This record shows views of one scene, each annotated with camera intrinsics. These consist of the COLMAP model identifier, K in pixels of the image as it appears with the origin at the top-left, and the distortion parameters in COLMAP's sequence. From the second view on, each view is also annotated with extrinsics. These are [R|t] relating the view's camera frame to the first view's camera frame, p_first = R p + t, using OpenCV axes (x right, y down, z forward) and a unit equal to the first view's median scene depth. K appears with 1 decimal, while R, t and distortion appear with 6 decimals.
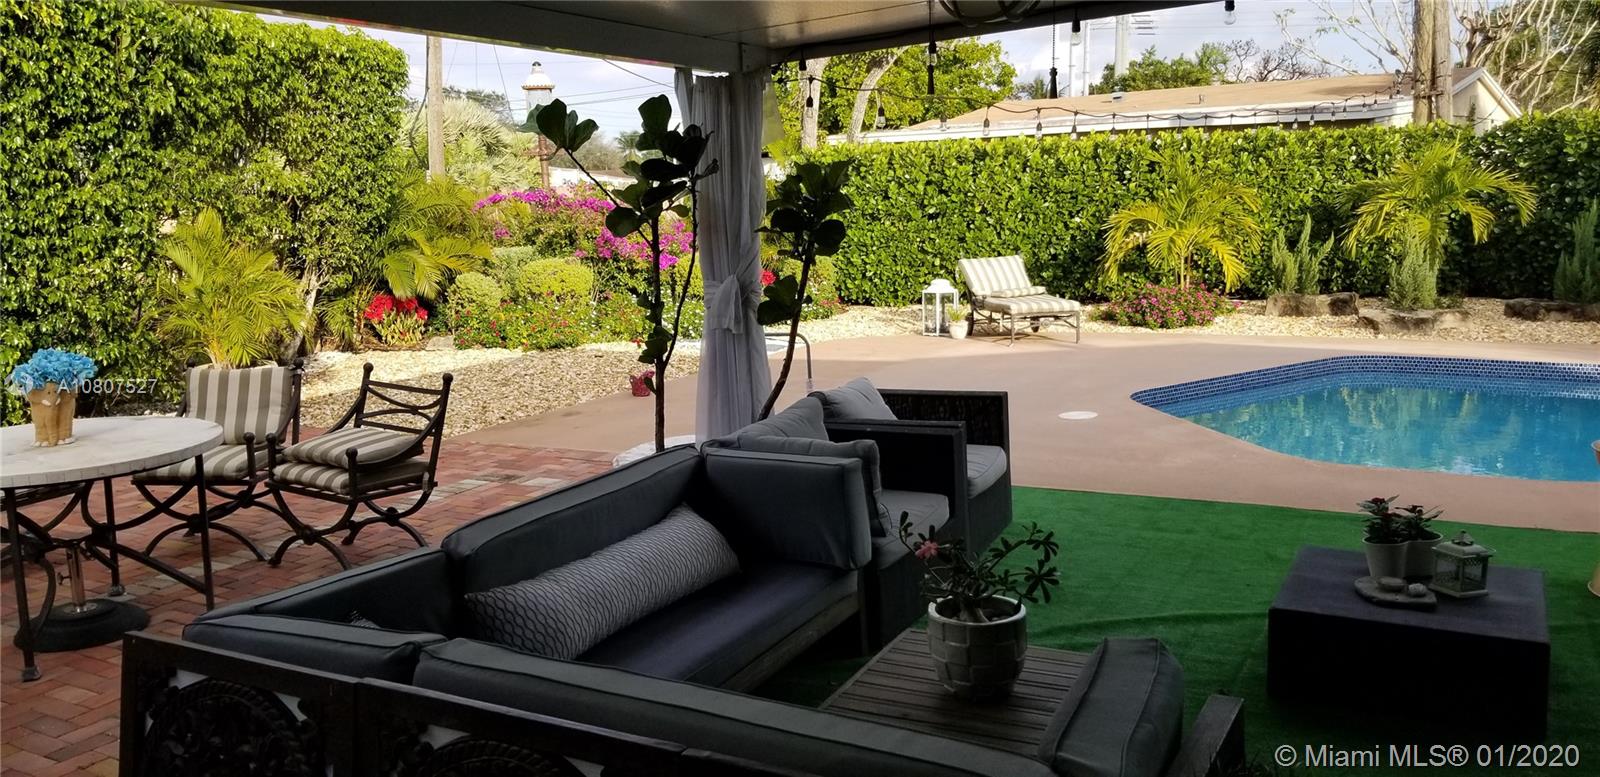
lens RADIAL K [[1243.3, 0, 767.1], [0, 1243.3, 364.6], [0, 0, 1]] dist [0.116686, -0.197771]
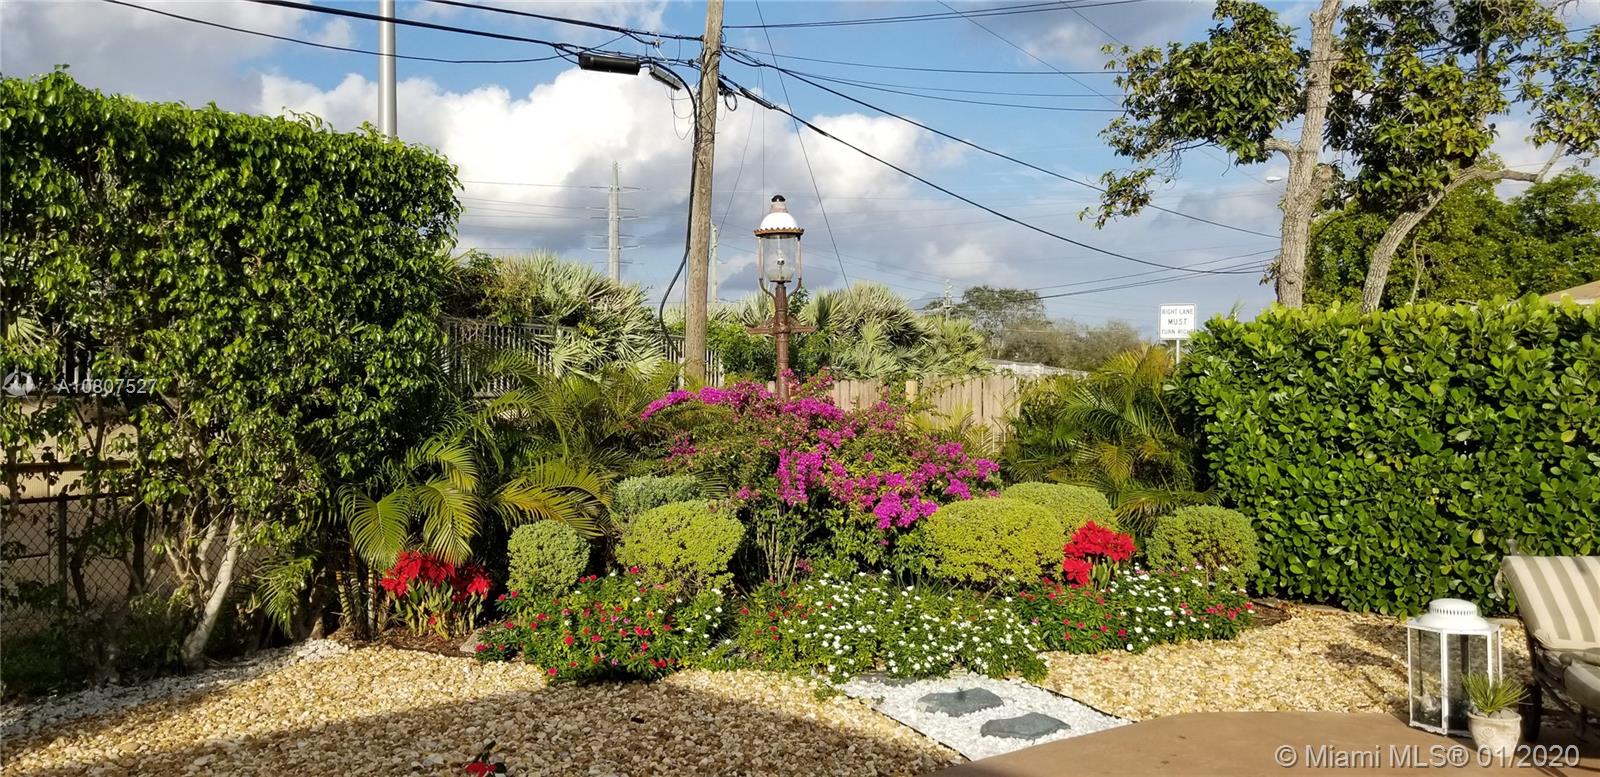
lens RADIAL K [[1249.6, 0, 777.4], [0, 1249.6, 383.5], [0, 0, 1]] dist [0.044699, -0.084133]
pose [[0.911278, 0.012375, -0.411605, 0.179142], [-0.070649, 0.989426, -0.126667, -0.122935], [0.405685, 0.144508, 0.902517, 0.863597]]
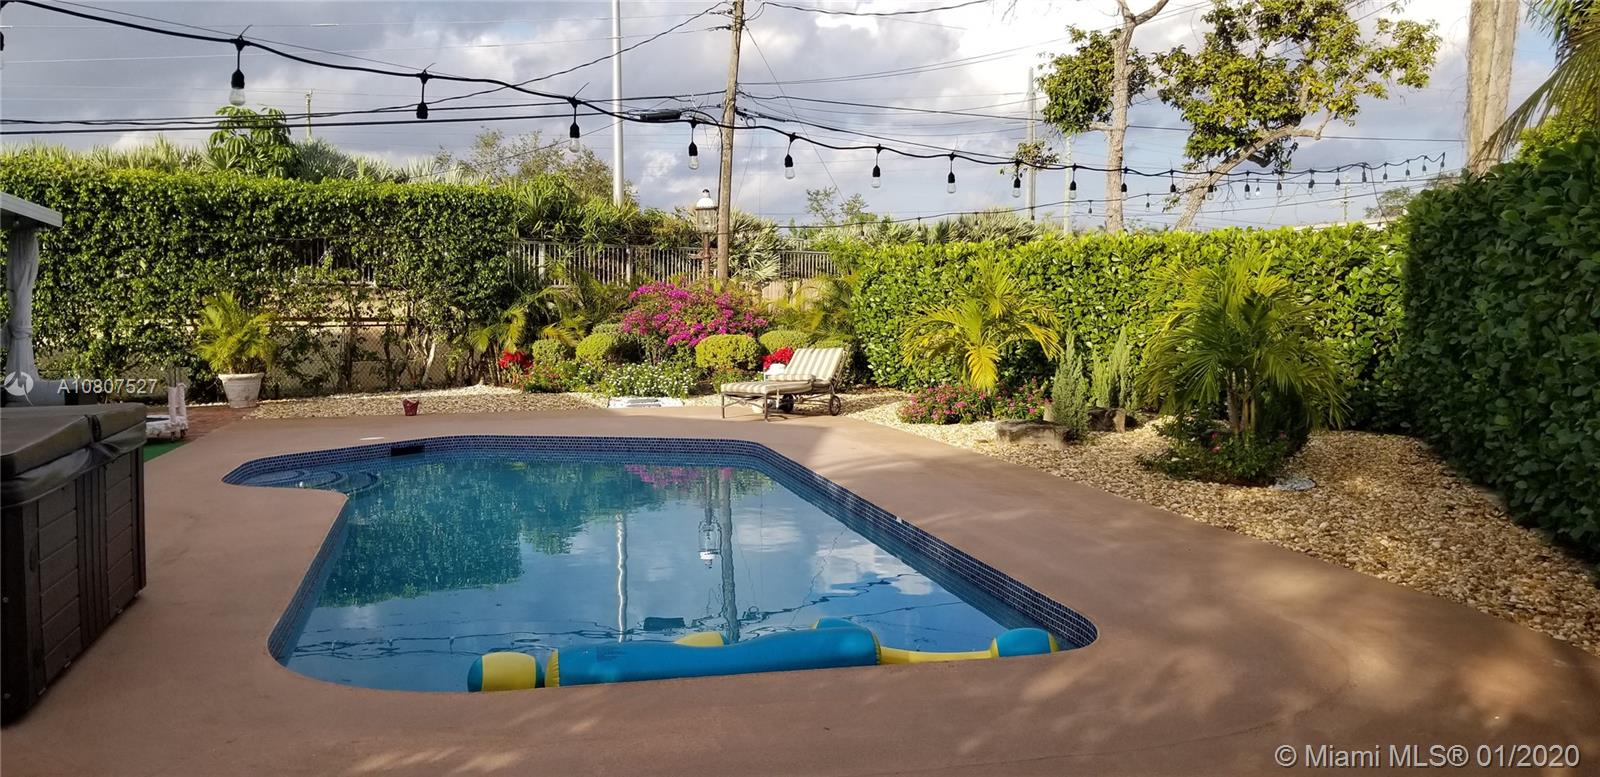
lens RADIAL K [[1243.3, 0, 767.1], [0, 1243.3, 364.6], [0, 0, 1]] dist [0.116686, -0.197771]
pose [[0.688744, 0.059689, -0.722544, 1.725720], [-0.111333, 0.993492, -0.024053, -0.063668], [0.716406, 0.097010, 0.690907, 0.298396]]
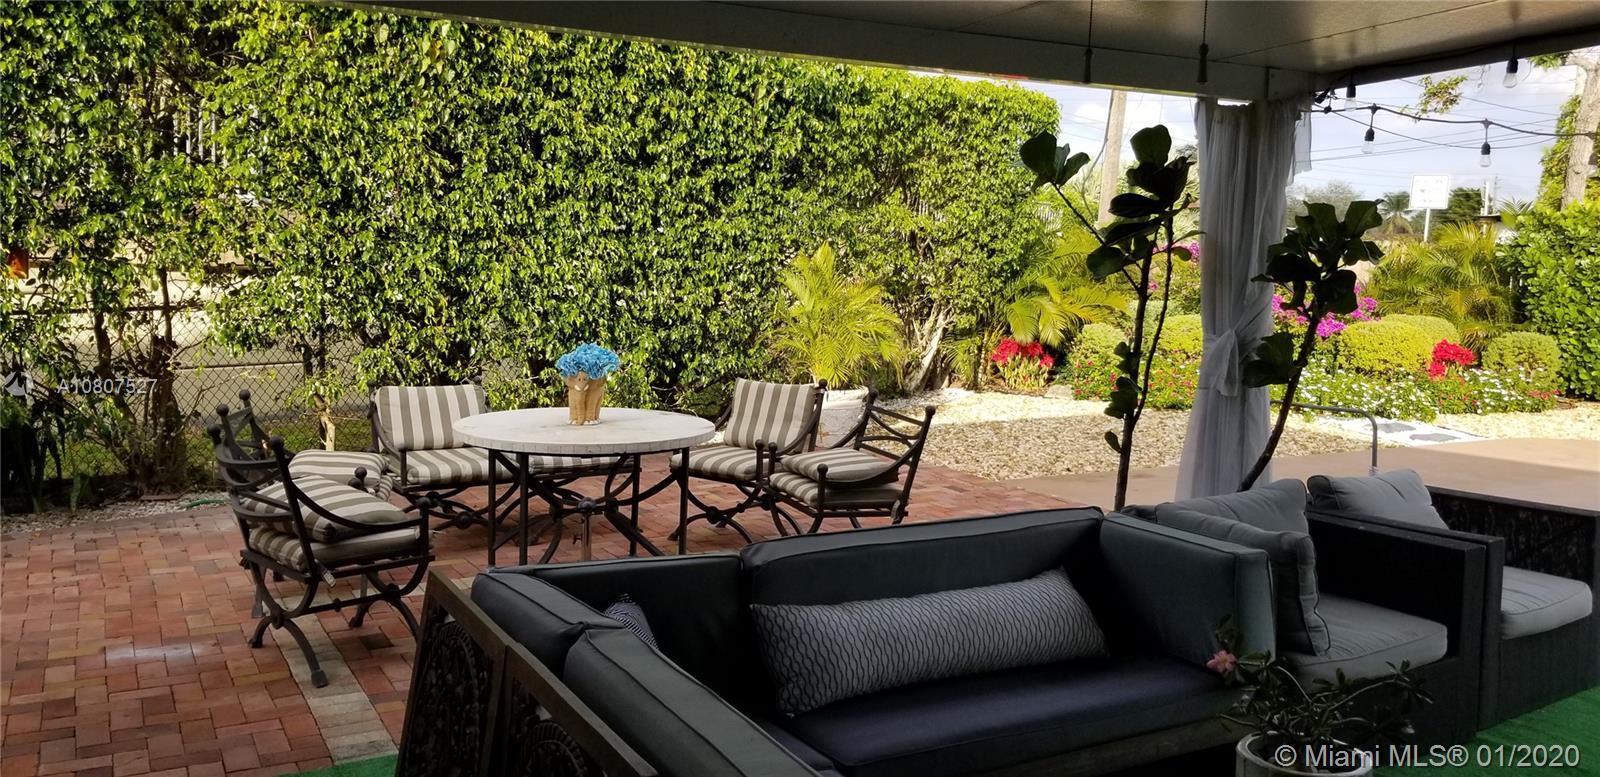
lens RADIAL K [[1249.6, 0, 777.4], [0, 1249.6, 383.5], [0, 0, 1]] dist [0.044699, -0.084133]
pose [[0.842889, 0.099839, -0.528745, 0.120060], [-0.116322, 0.993209, 0.002106, 0.000827], [0.525364, 0.059729, 0.848778, 0.059291]]
